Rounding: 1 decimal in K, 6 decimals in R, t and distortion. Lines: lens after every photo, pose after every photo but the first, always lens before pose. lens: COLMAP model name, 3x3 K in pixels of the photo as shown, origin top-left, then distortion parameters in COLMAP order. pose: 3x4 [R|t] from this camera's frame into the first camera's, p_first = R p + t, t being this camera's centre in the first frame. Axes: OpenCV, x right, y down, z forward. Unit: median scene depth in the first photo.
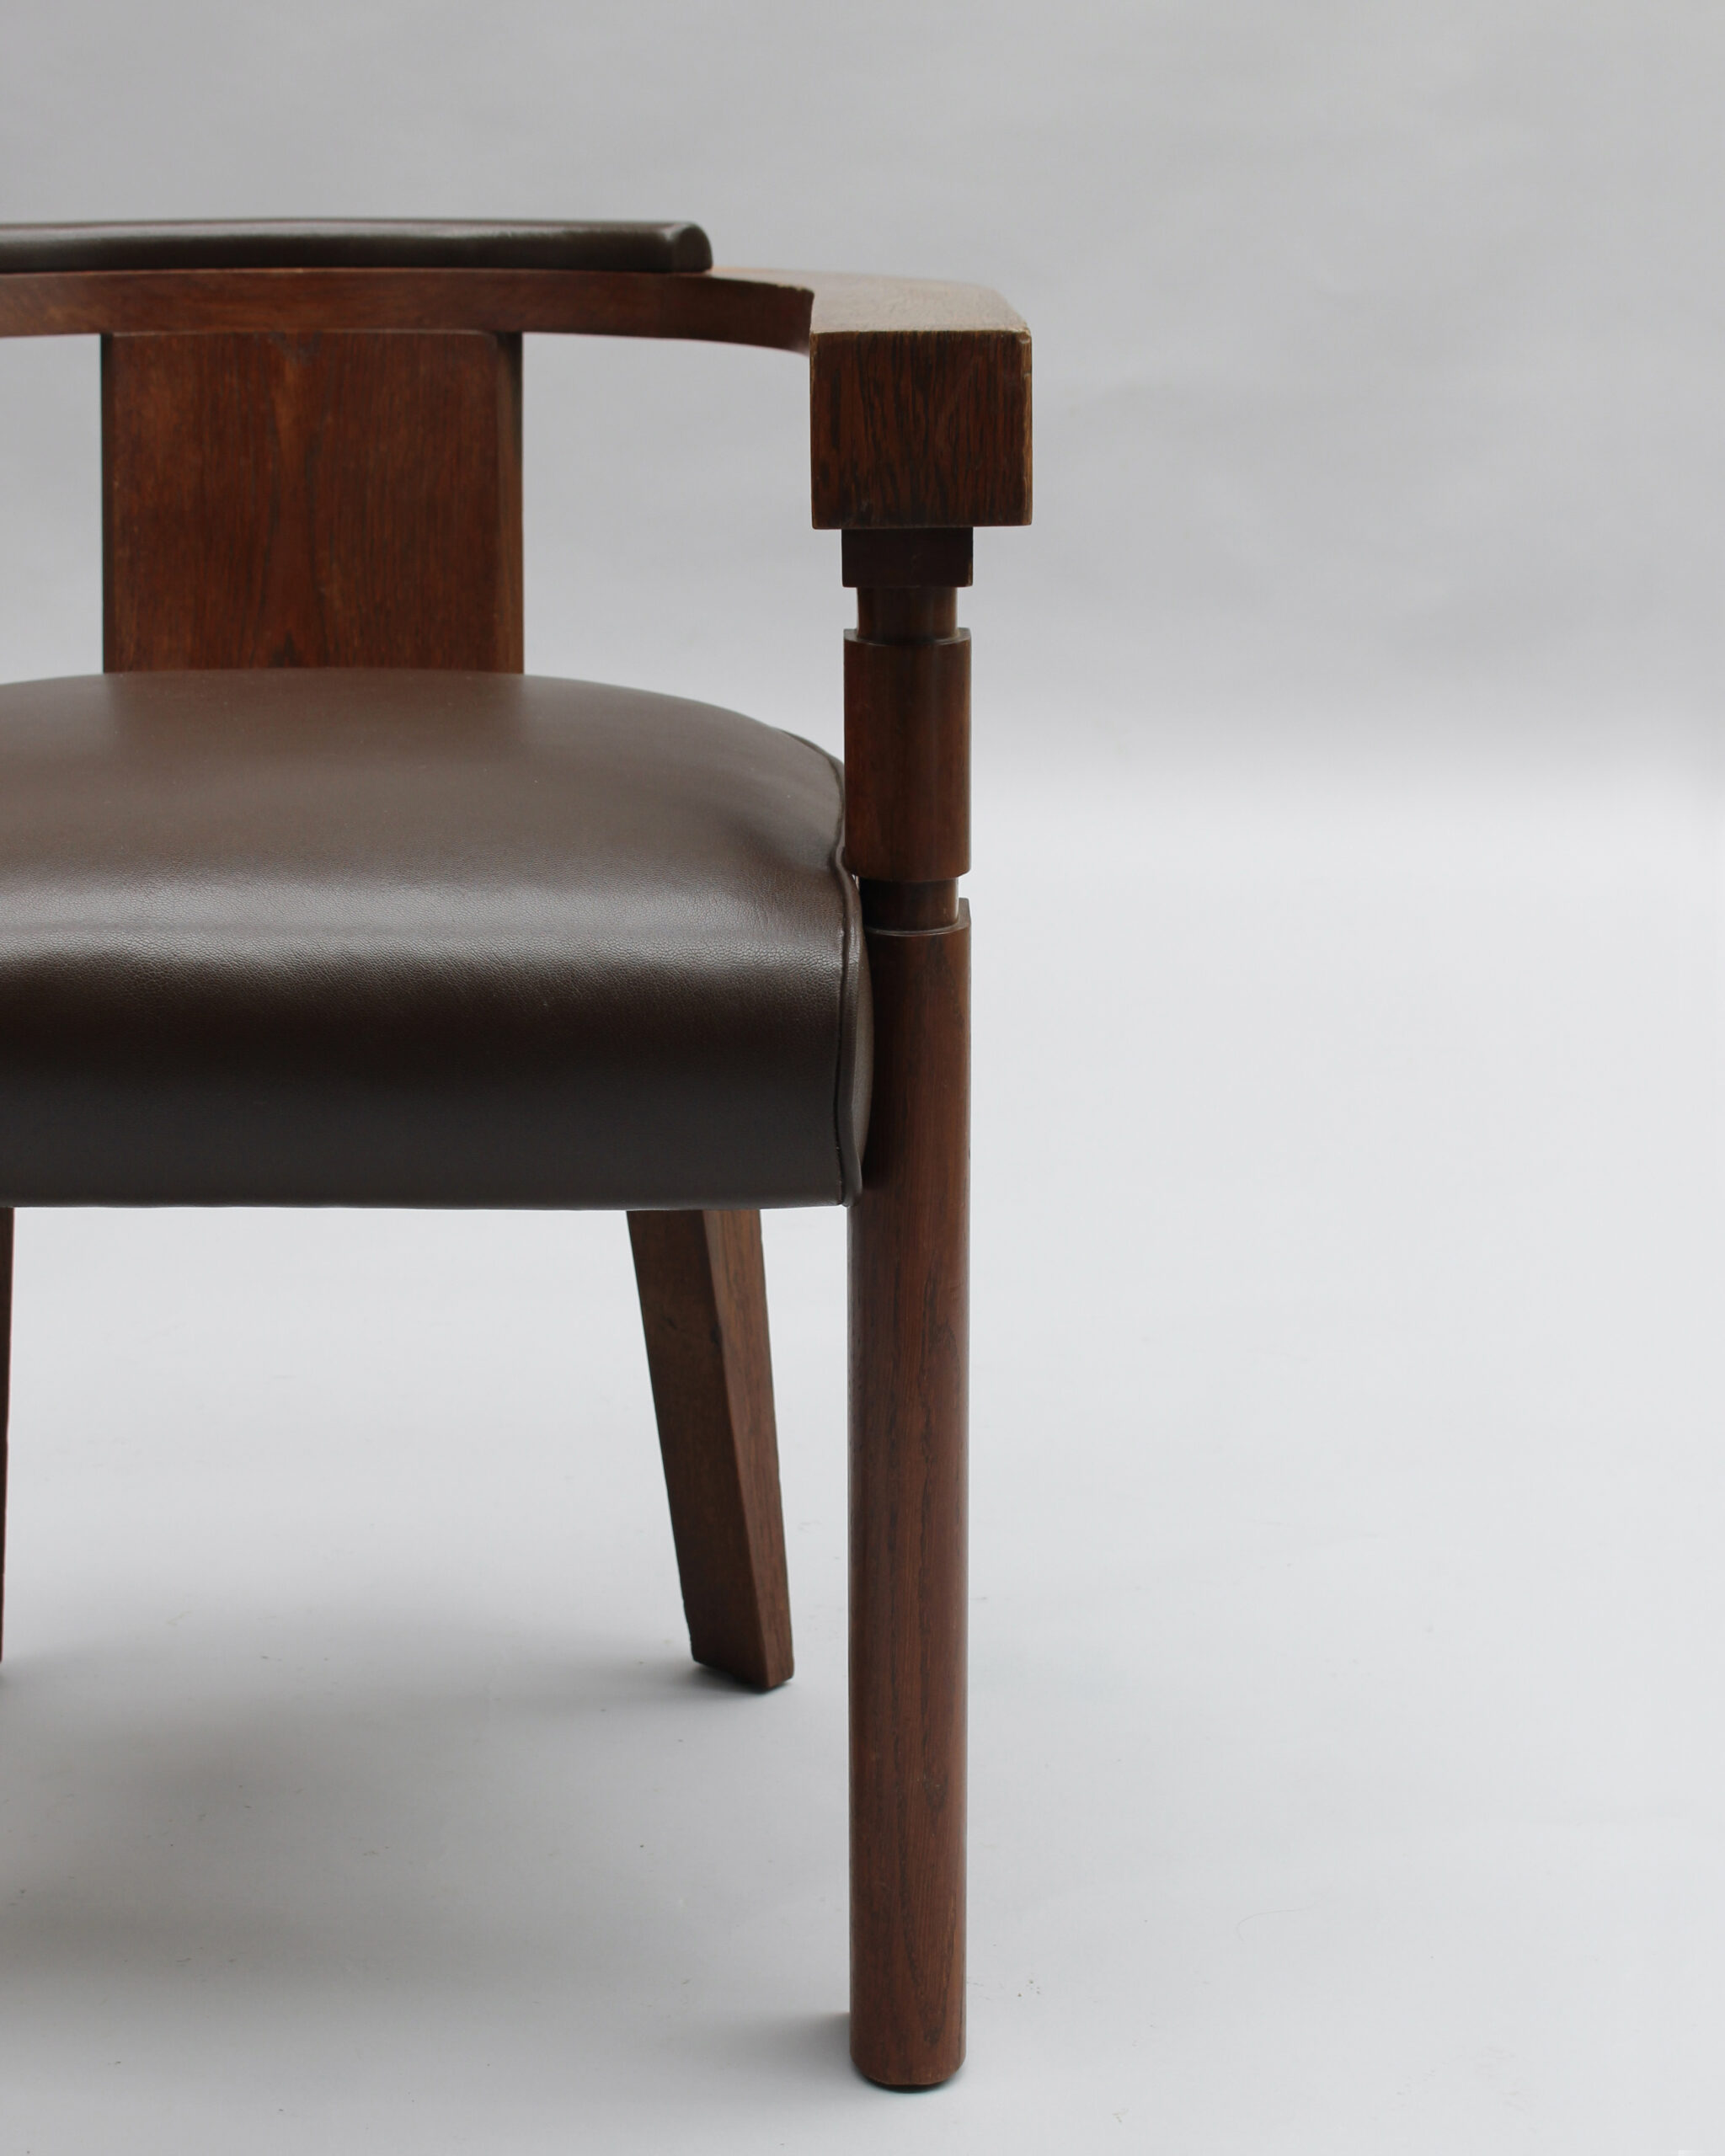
lens RADIAL K [[3929.7, 0, 816.3], [0, 3929.7, 1123.5], [0, 0, 1]] dist [-0.061435, 0.000000]
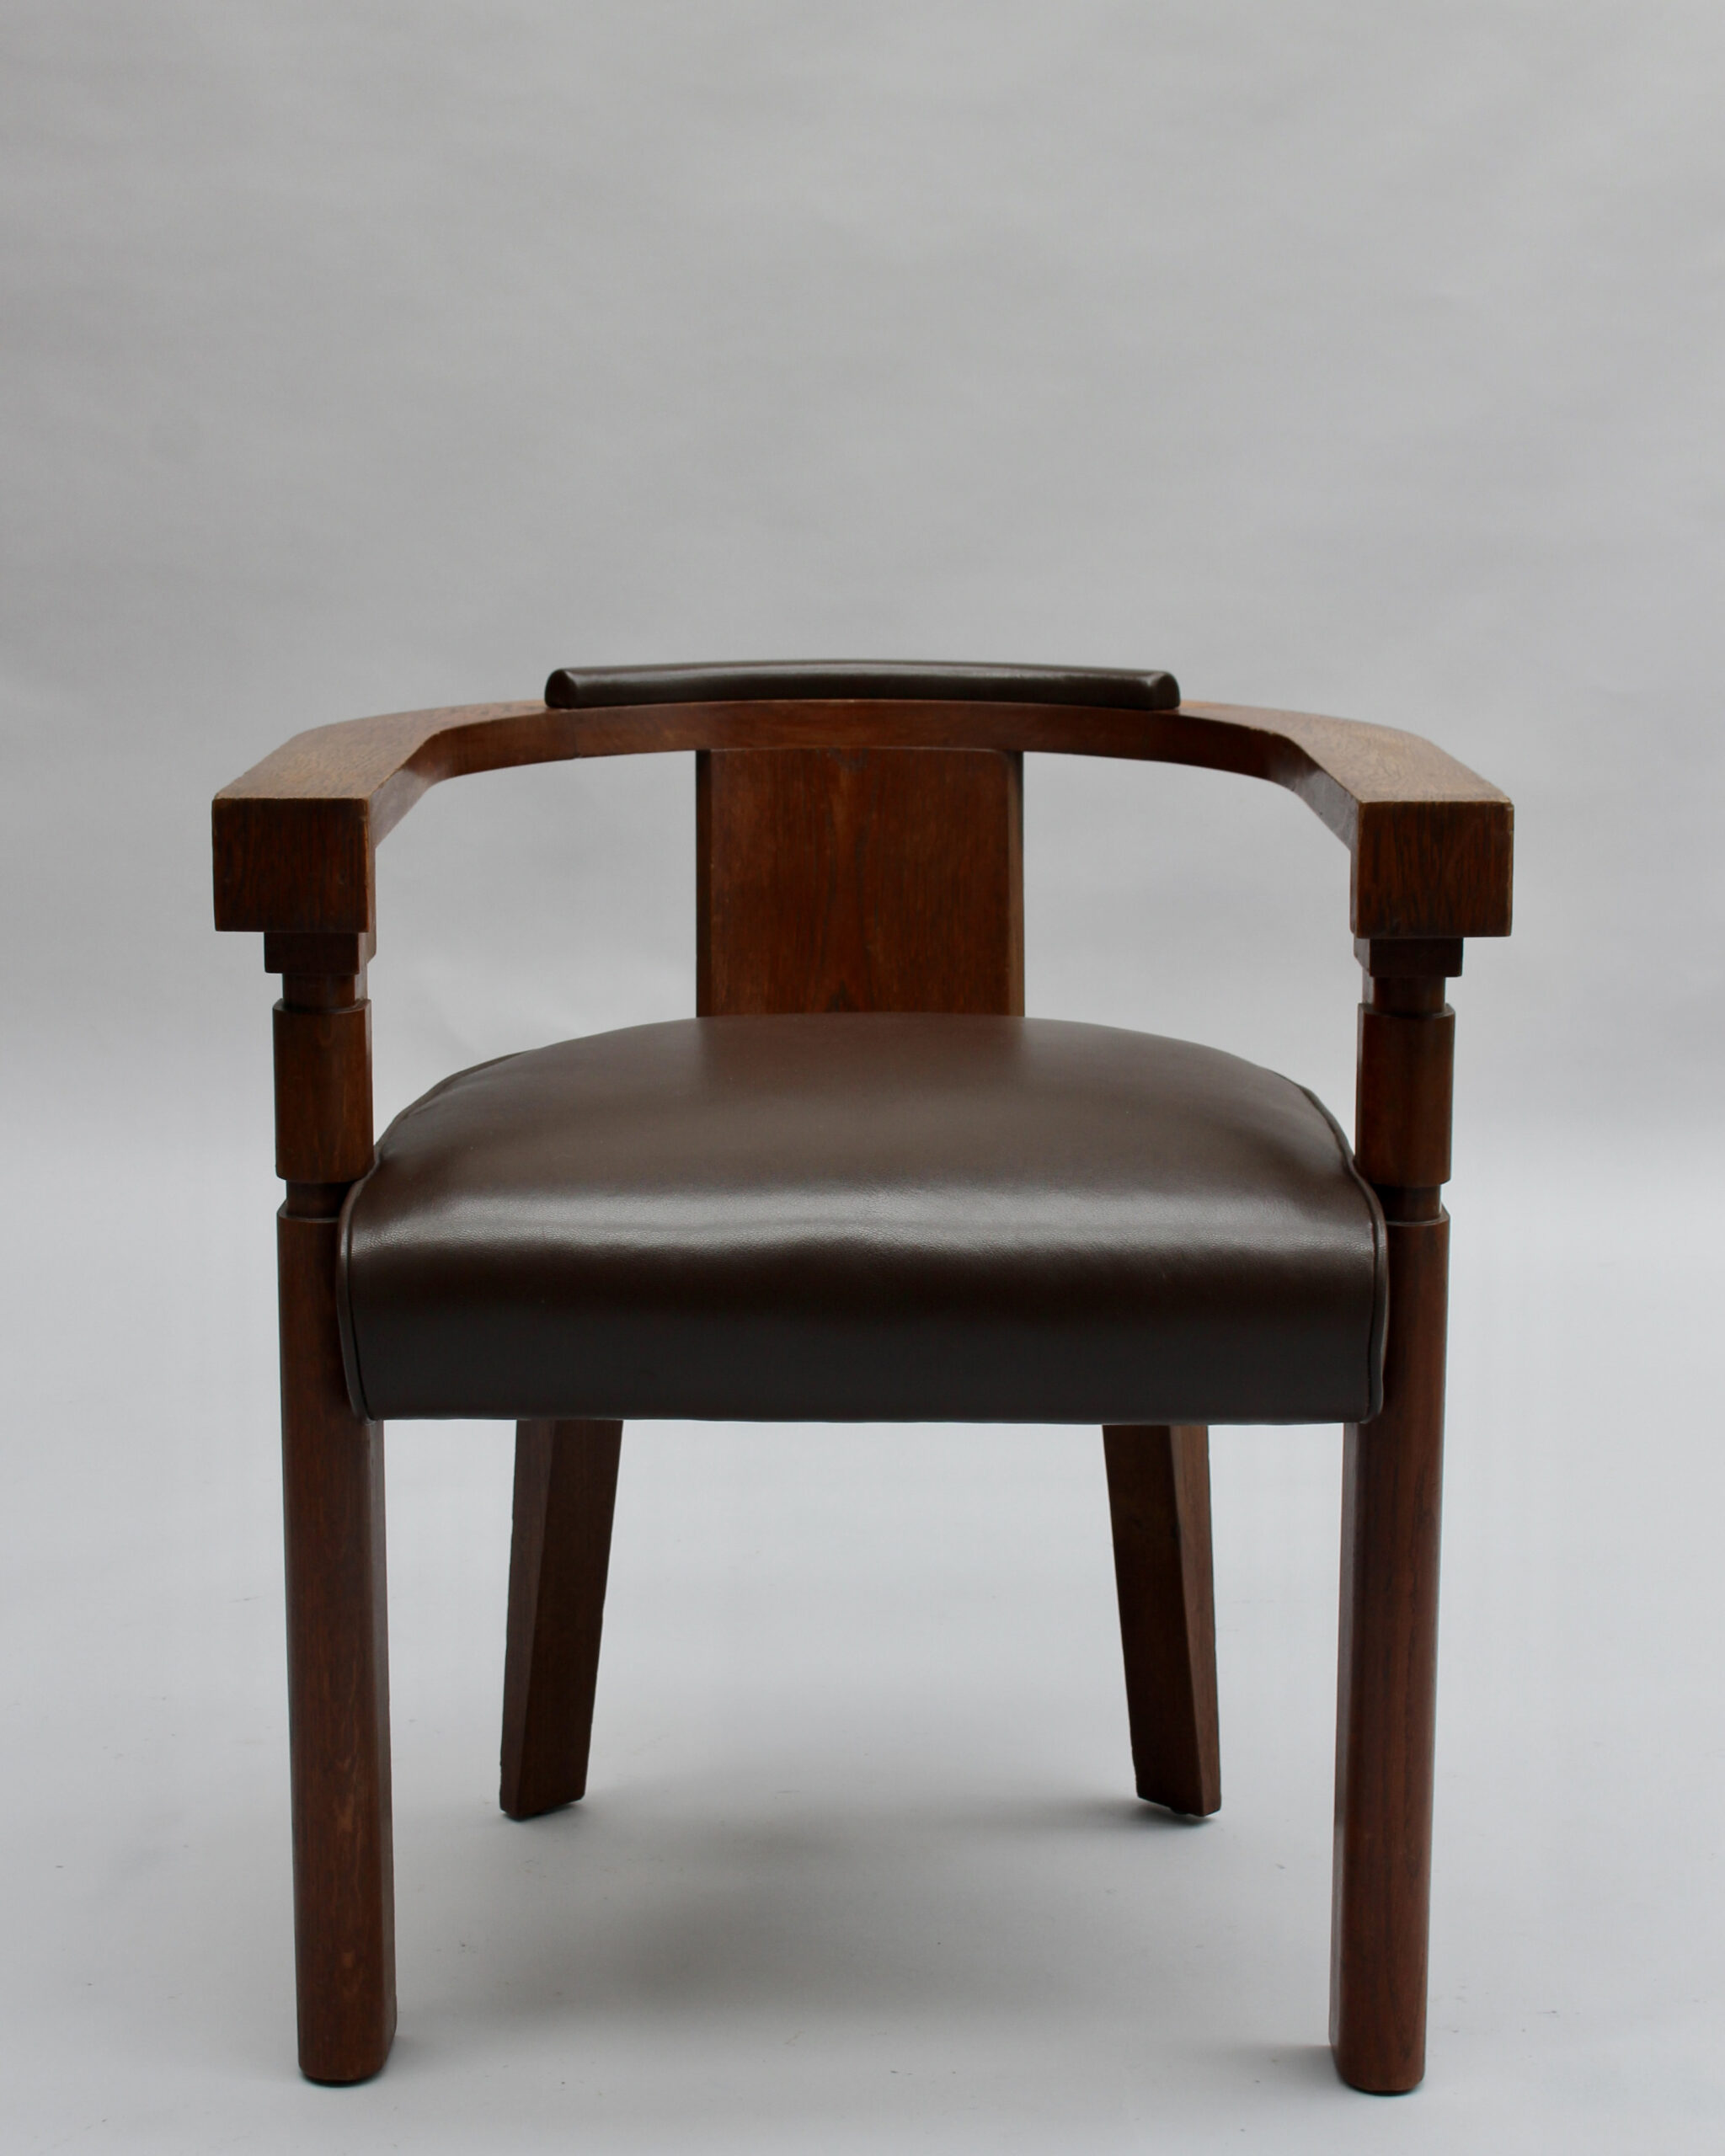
lens RADIAL K [[3957.5, 0, 1018.4], [0, 3957.5, 1048.4], [0, 0, 1]] dist [-0.071649, 0.000000]
pose [[0.999422, 0.002586, 0.033910, -0.121671], [0.000227, 0.996575, -0.082696, 0.003665], [-0.034008, 0.082656, 0.995998, -0.290251]]
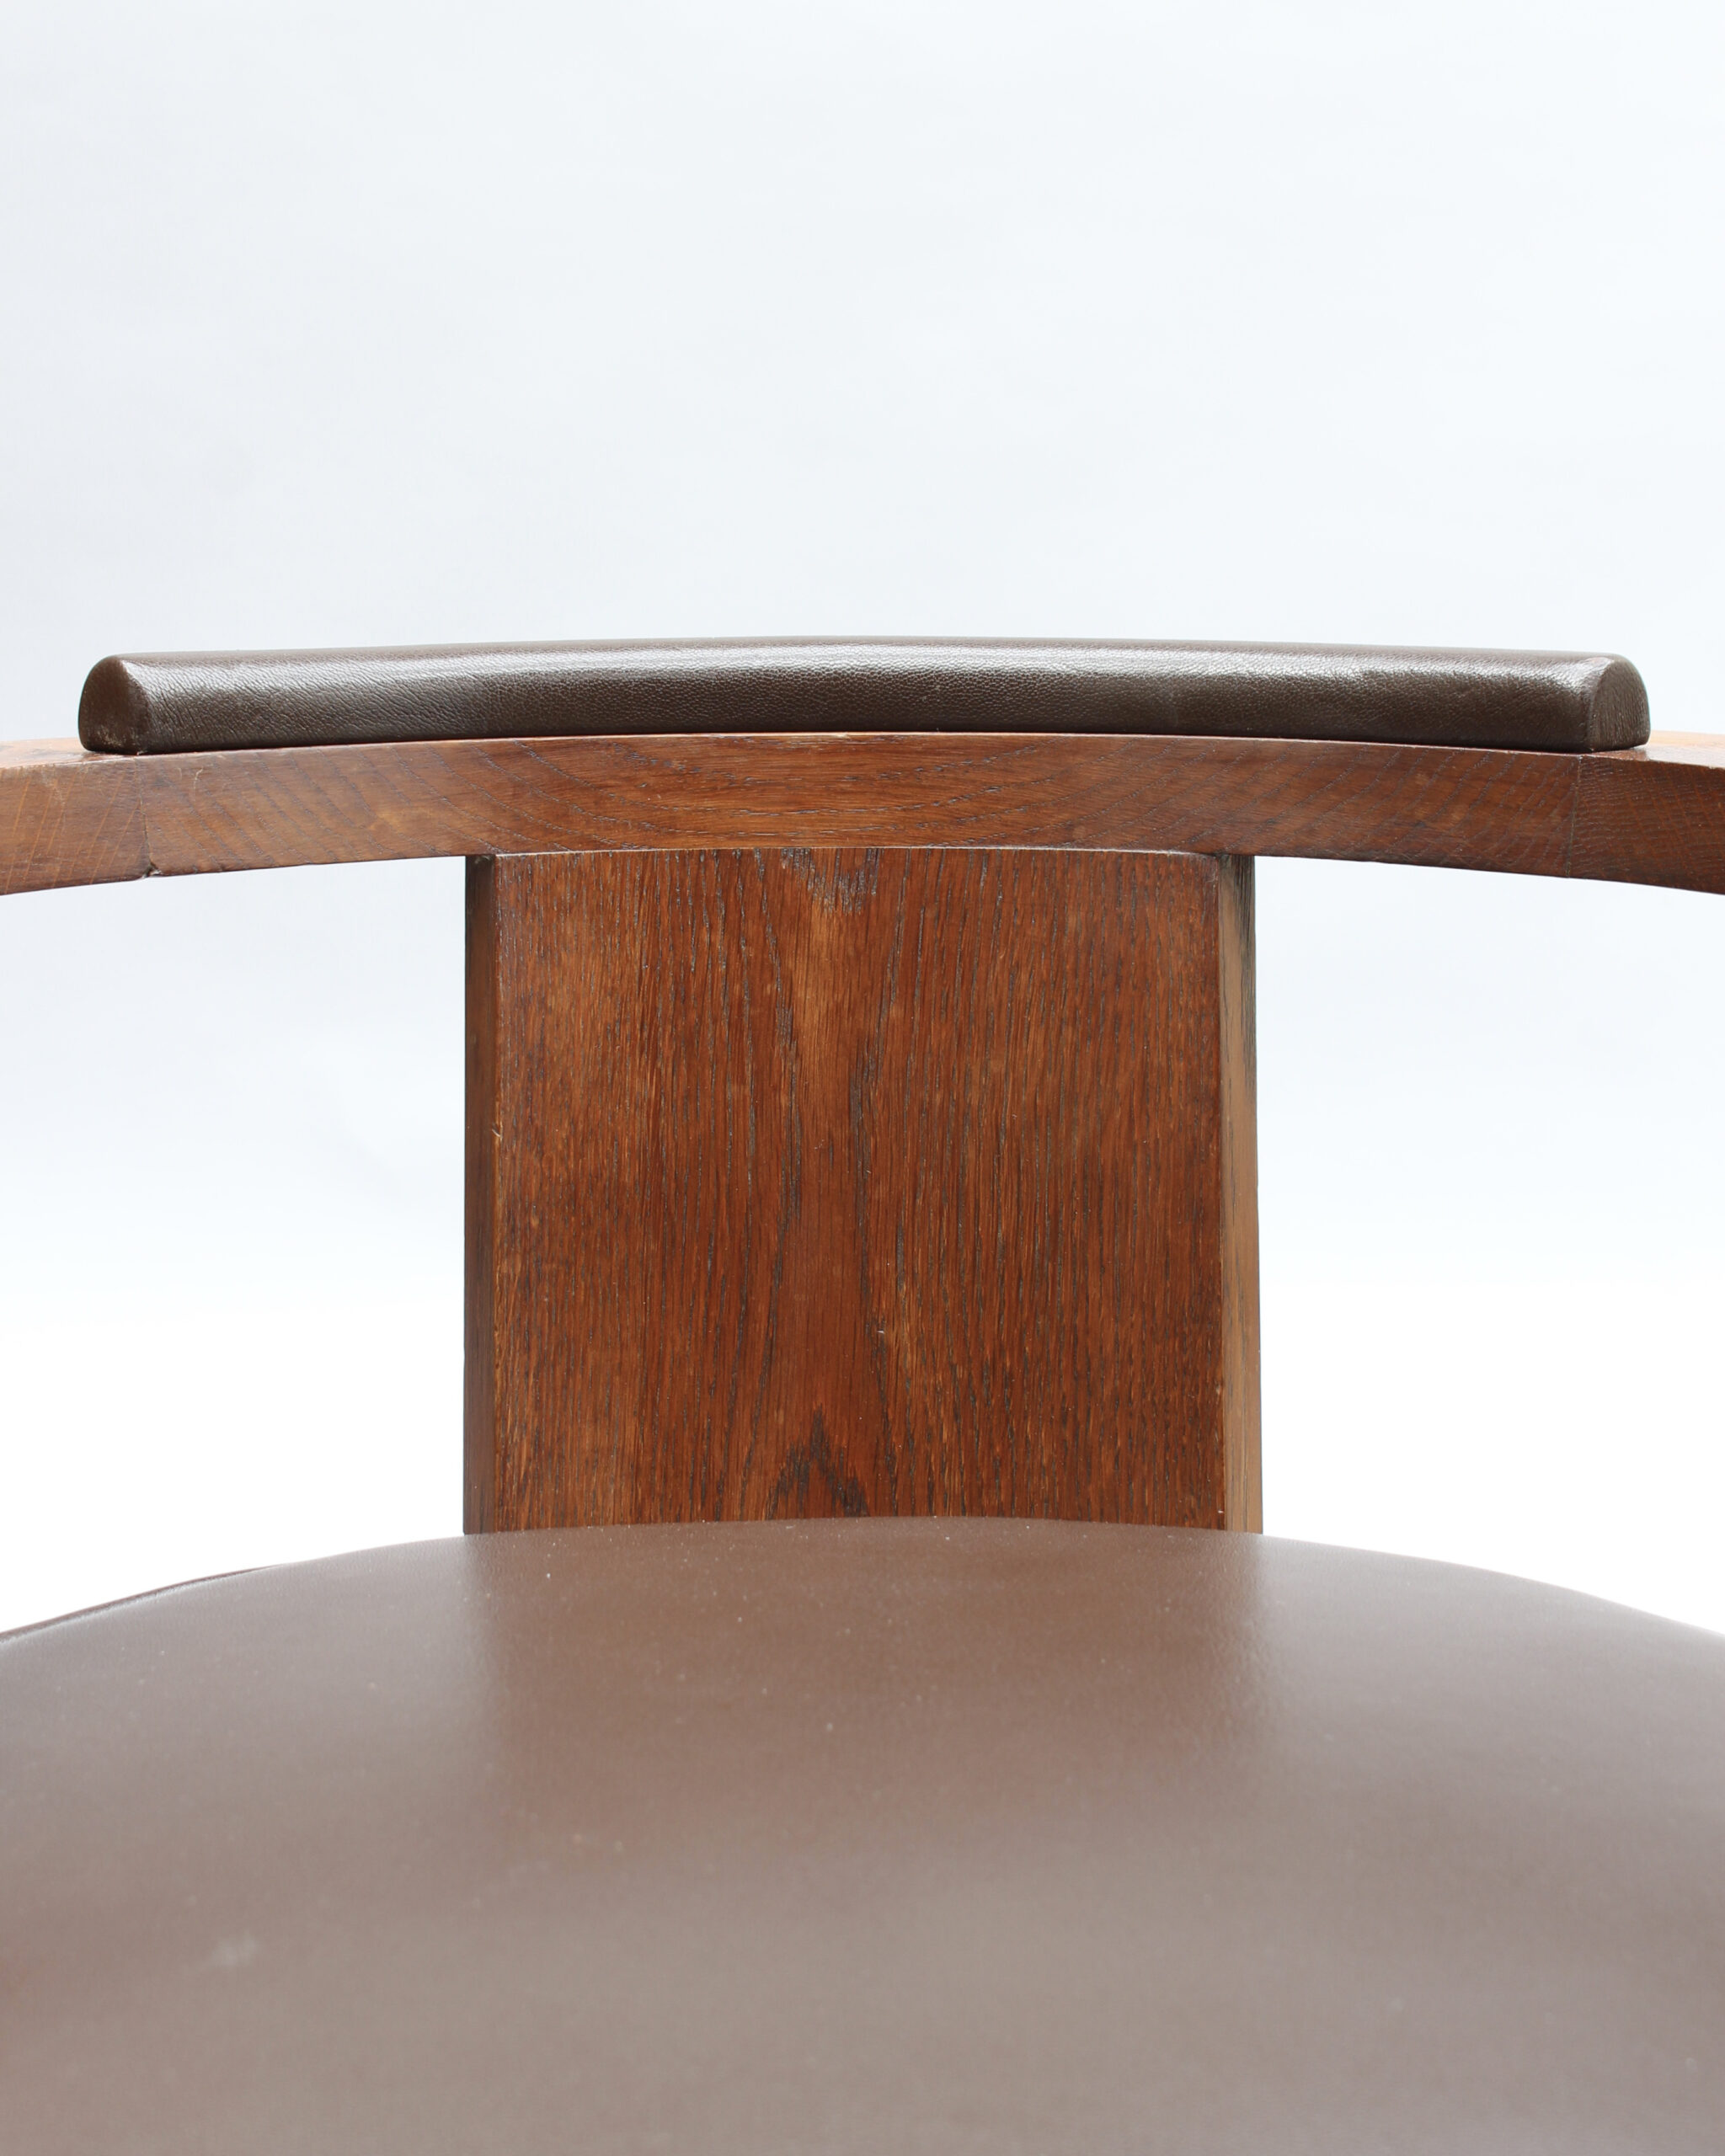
lens RADIAL K [[3929.7, 0, 856.6], [0, 3929.7, 1073.4], [0, 0, 1]] dist [-0.061435, 0.000000]
pose [[0.999771, 0.002226, -0.021268, -0.118851], [-0.004201, 0.995633, -0.093259, -0.122339], [0.020968, 0.093327, 0.995415, 0.471838]]
